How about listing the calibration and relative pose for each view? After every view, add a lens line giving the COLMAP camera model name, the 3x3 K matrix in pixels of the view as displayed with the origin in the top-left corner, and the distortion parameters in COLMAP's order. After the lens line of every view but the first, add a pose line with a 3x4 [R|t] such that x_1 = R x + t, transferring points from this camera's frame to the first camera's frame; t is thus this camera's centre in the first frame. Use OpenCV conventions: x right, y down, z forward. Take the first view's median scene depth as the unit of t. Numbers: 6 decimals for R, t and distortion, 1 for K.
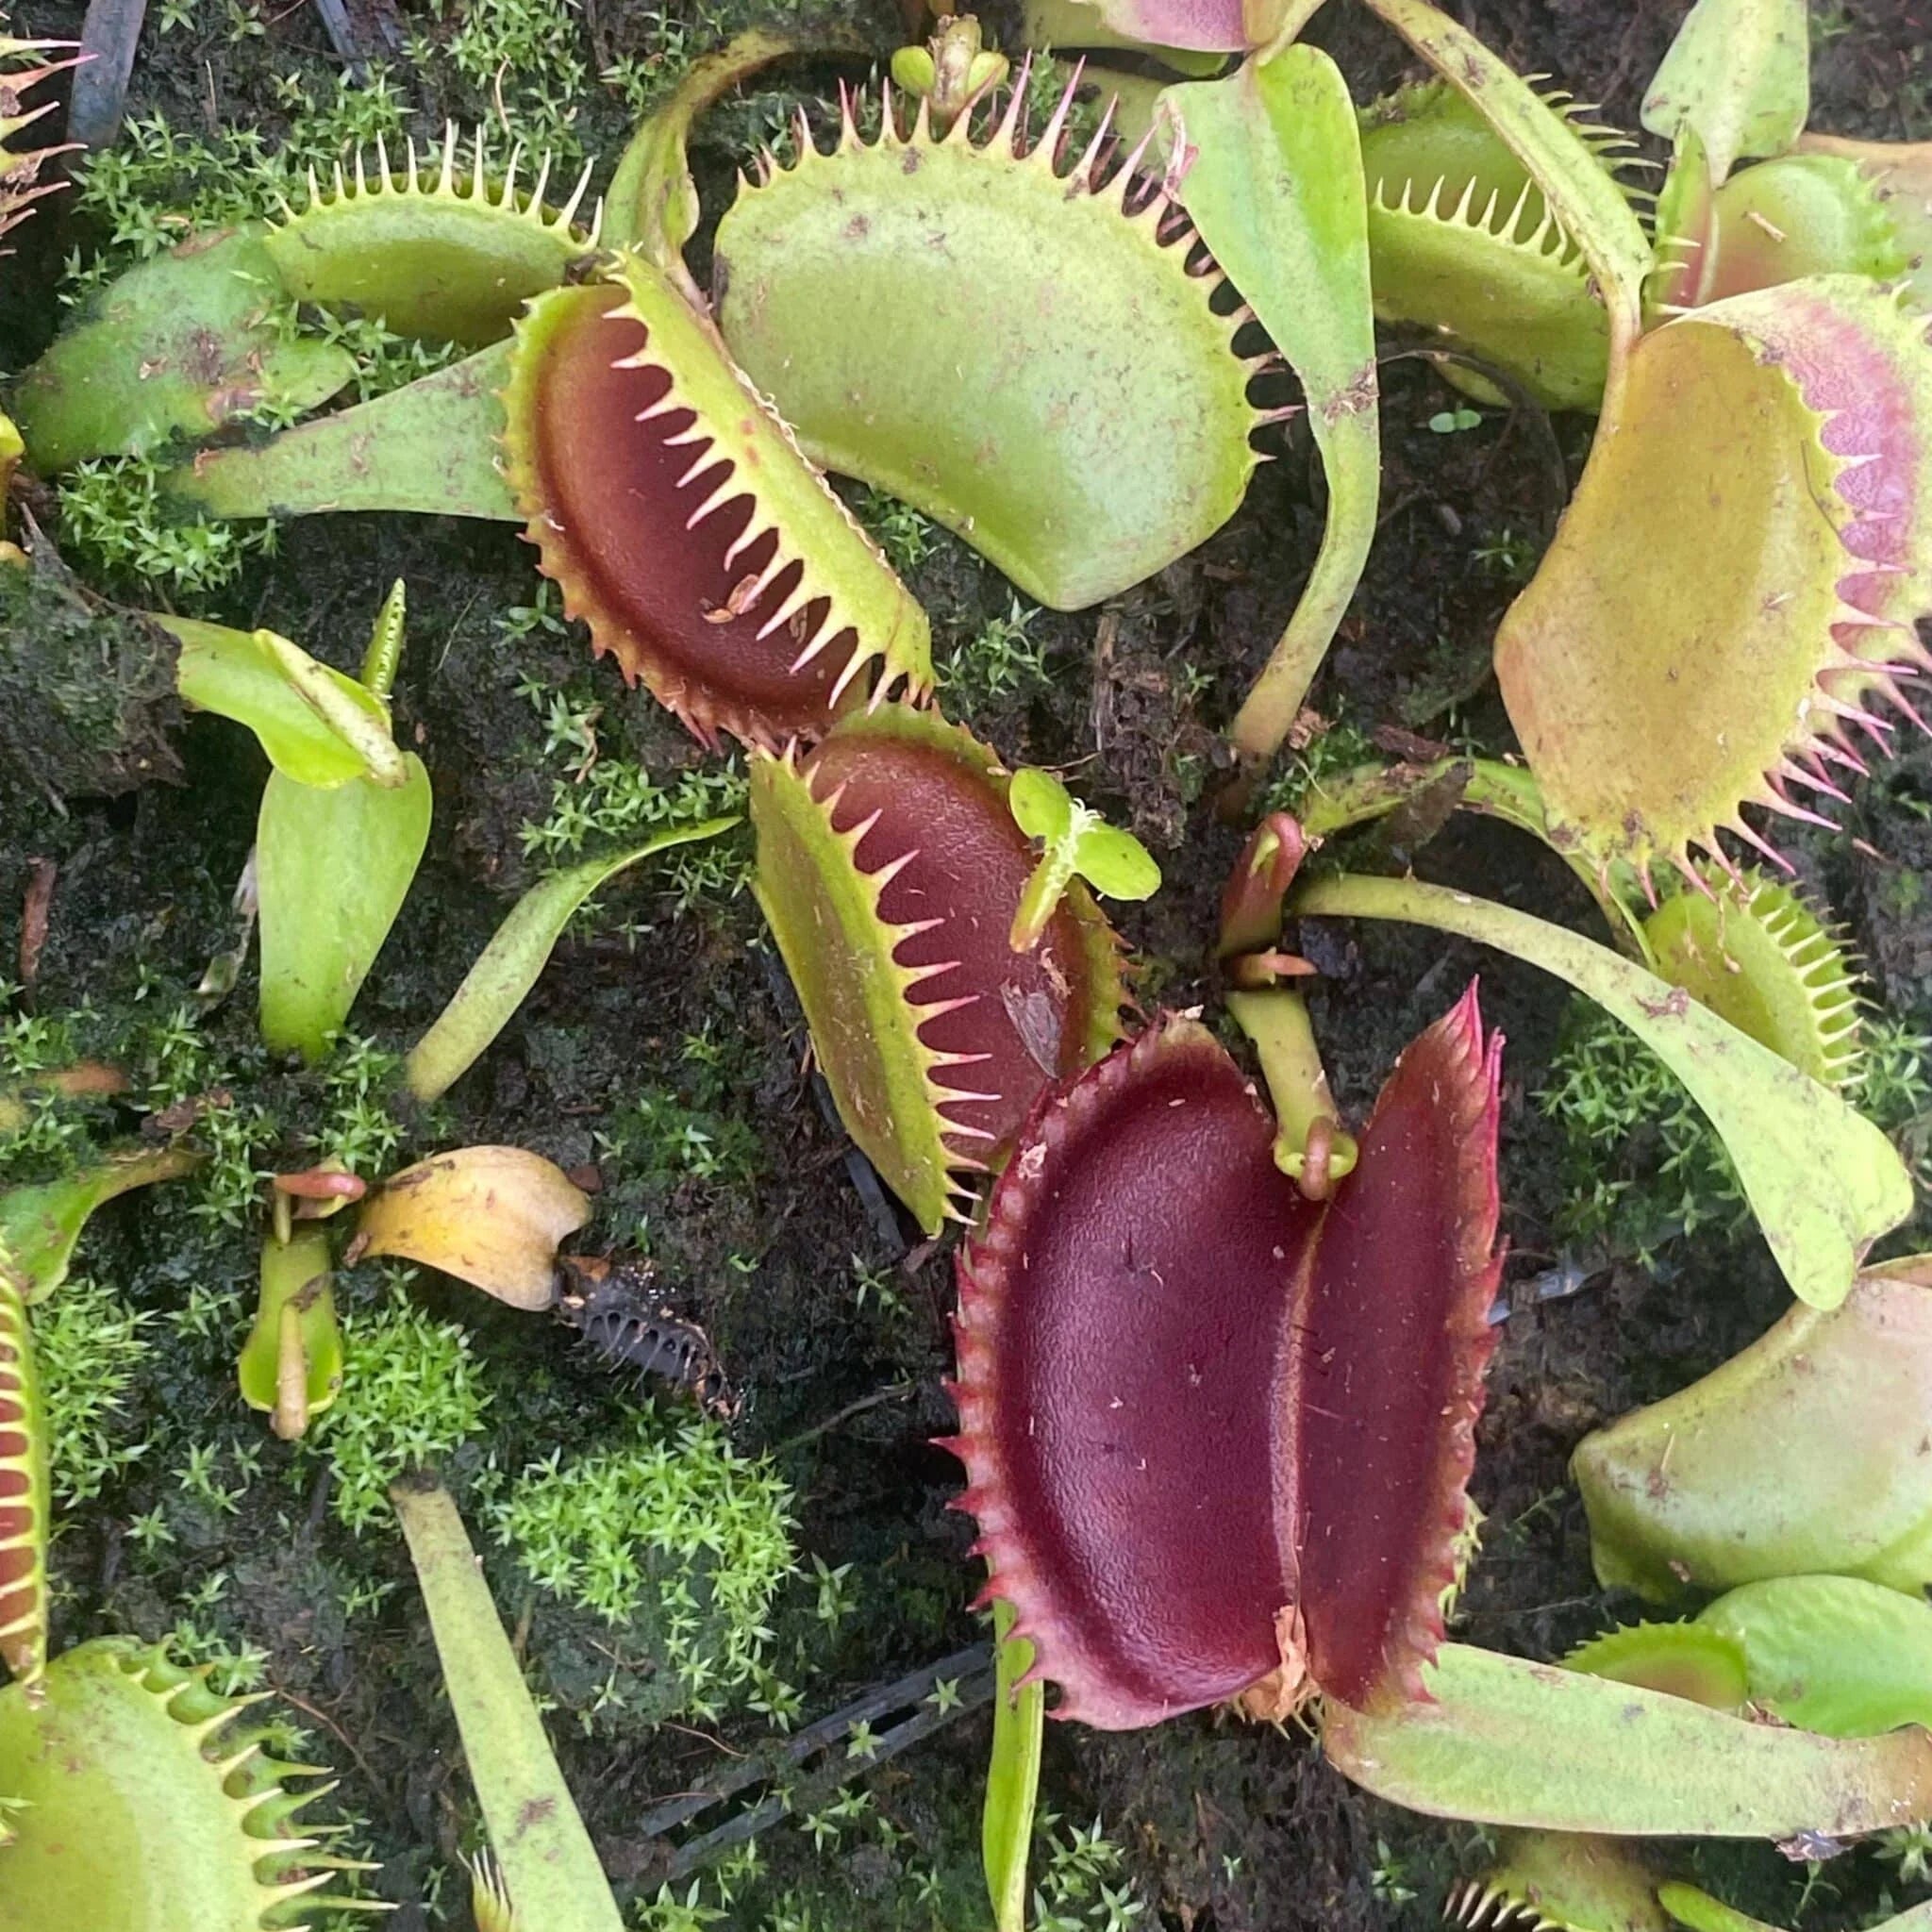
lens RADIAL K [[3892.8, 0, 1026.5], [0, 3892.8, 964.1], [0, 0, 1]] dist [0.314540, -1.670991]
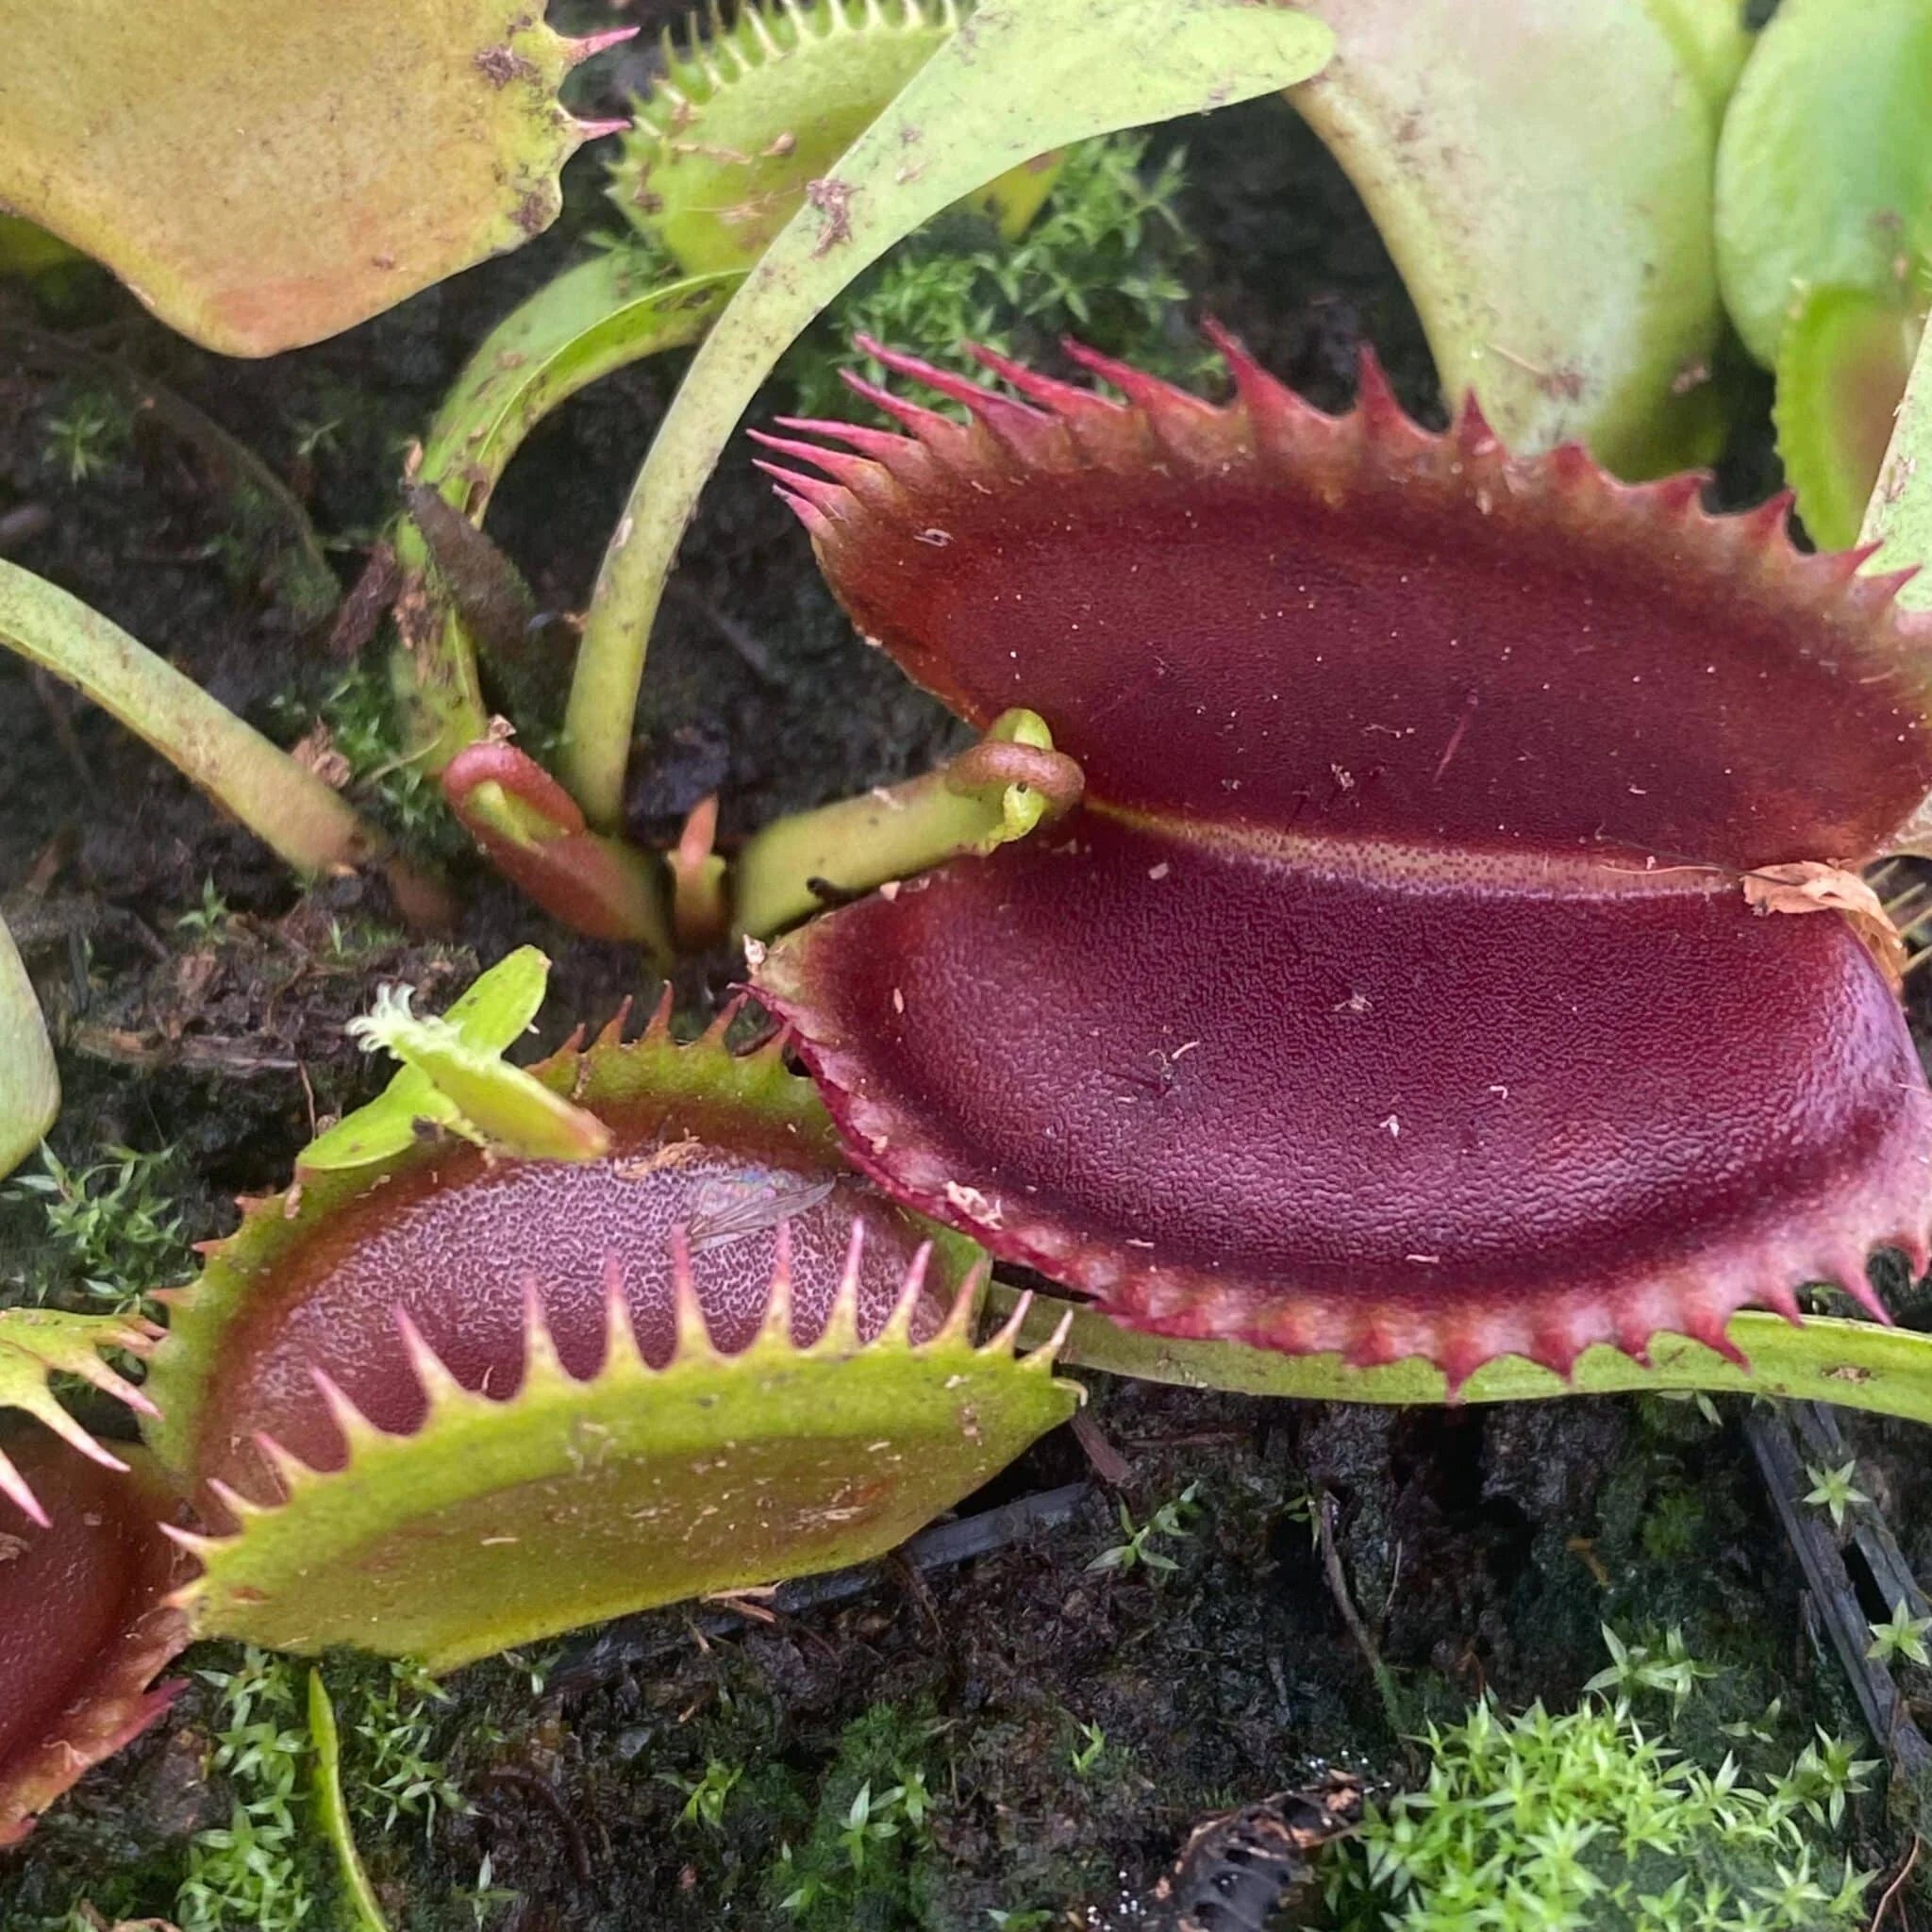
lens RADIAL K [[3892.8, 0, 1026.5], [0, 3892.8, 964.1], [0, 0, 1]] dist [0.314540, -1.670991]
pose [[0.110034, -0.974457, 0.195771, -0.073930], [0.990429, 0.124011, 0.060595, 0.018040], [-0.083325, 0.187230, 0.978776, 0.409294]]
